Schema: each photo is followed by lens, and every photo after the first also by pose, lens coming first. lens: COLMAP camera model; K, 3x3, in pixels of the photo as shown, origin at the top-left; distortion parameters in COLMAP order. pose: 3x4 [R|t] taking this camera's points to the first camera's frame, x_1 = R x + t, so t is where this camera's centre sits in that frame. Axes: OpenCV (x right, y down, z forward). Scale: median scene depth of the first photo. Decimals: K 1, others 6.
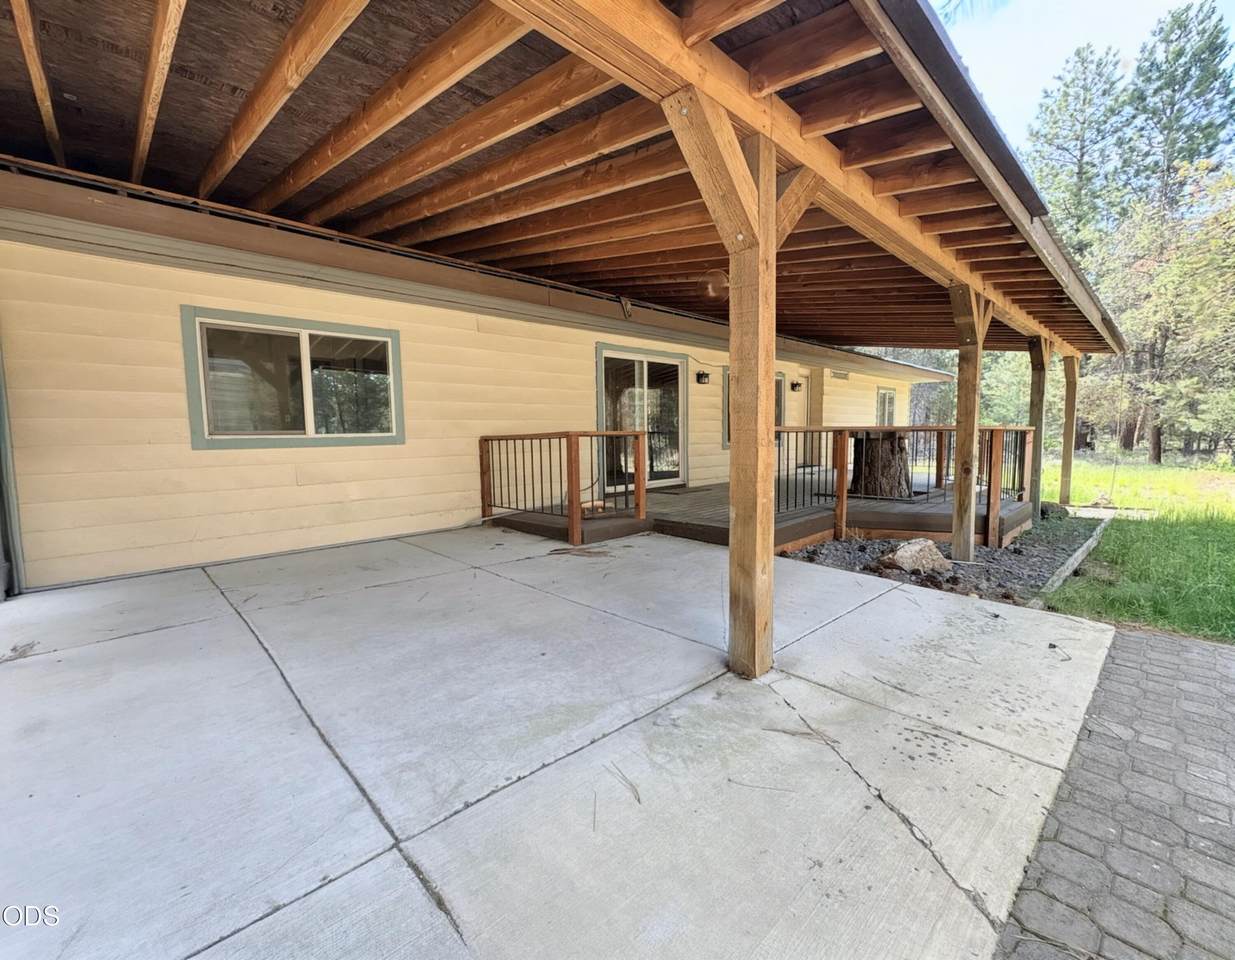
lens RADIAL K [[515.5, 0, 617.5], [0, 515.5, 480.0], [0, 0, 1]] dist [0.013773, -0.000121]
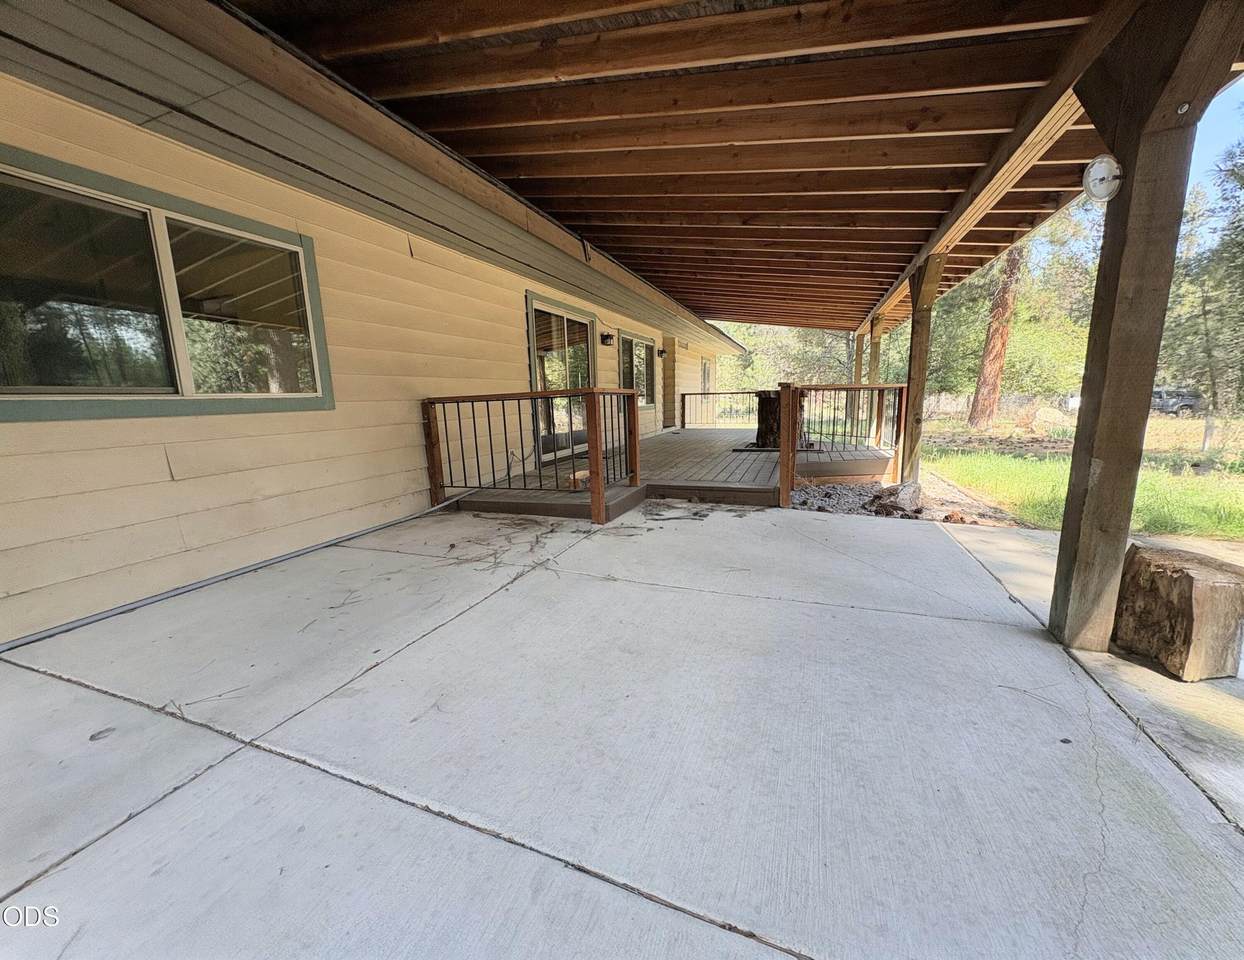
lens RADIAL K [[463.7, 0, 622.0], [0, 463.7, 480.0], [0, 0, 1]] dist [-0.001721, -0.000193]
pose [[0.903794, -0.082103, 0.420018, -0.299517], [0.048714, 0.994783, 0.089633, -0.010403], [-0.425186, -0.060549, 0.903079, 0.239273]]
